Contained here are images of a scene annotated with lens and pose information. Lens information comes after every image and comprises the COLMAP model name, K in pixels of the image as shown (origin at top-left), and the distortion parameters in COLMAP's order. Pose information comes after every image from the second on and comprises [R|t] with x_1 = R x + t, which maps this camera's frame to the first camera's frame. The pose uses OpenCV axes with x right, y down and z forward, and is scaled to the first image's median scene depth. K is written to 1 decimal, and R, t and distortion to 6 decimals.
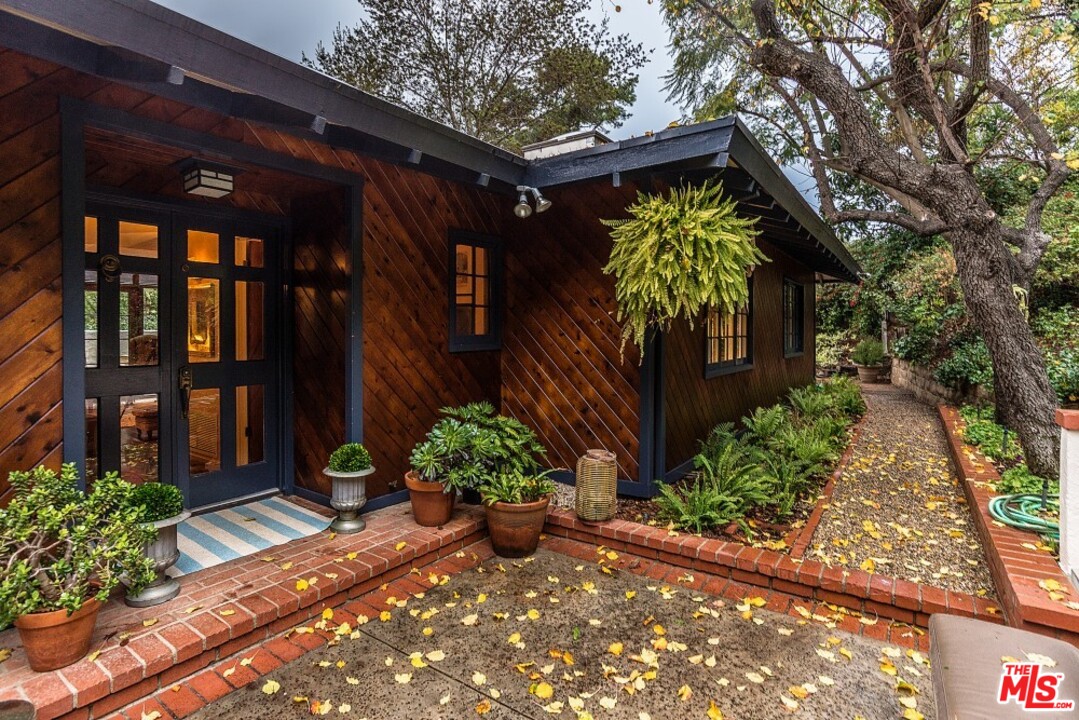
lens RADIAL K [[485.3, 0, 515.9], [0, 485.3, 342.6], [0, 0, 1]] dist [-0.020115, 0.001870]
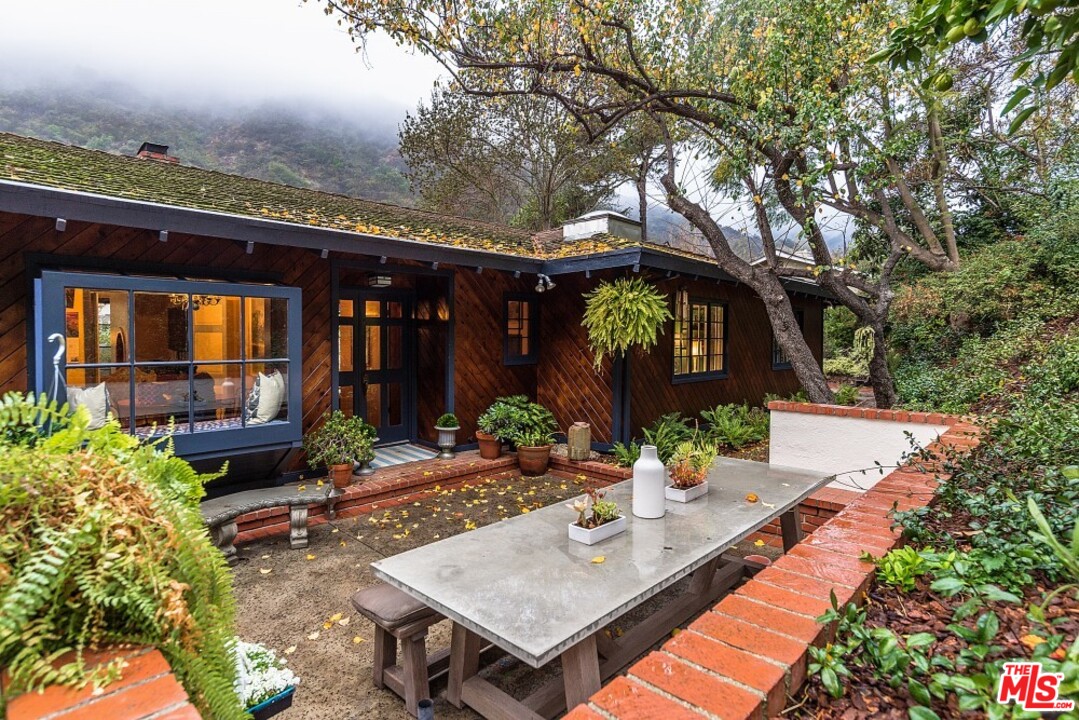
lens RADIAL K [[550.3, 0, 537.6], [0, 550.3, 353.6], [0, 0, 1]] dist [-0.018379, -0.000660]
pose [[0.987510, 0.010692, -0.157194, 0.339787], [-0.007638, 0.999770, 0.020019, -0.073658], [0.157372, -0.018569, 0.987365, -1.063472]]
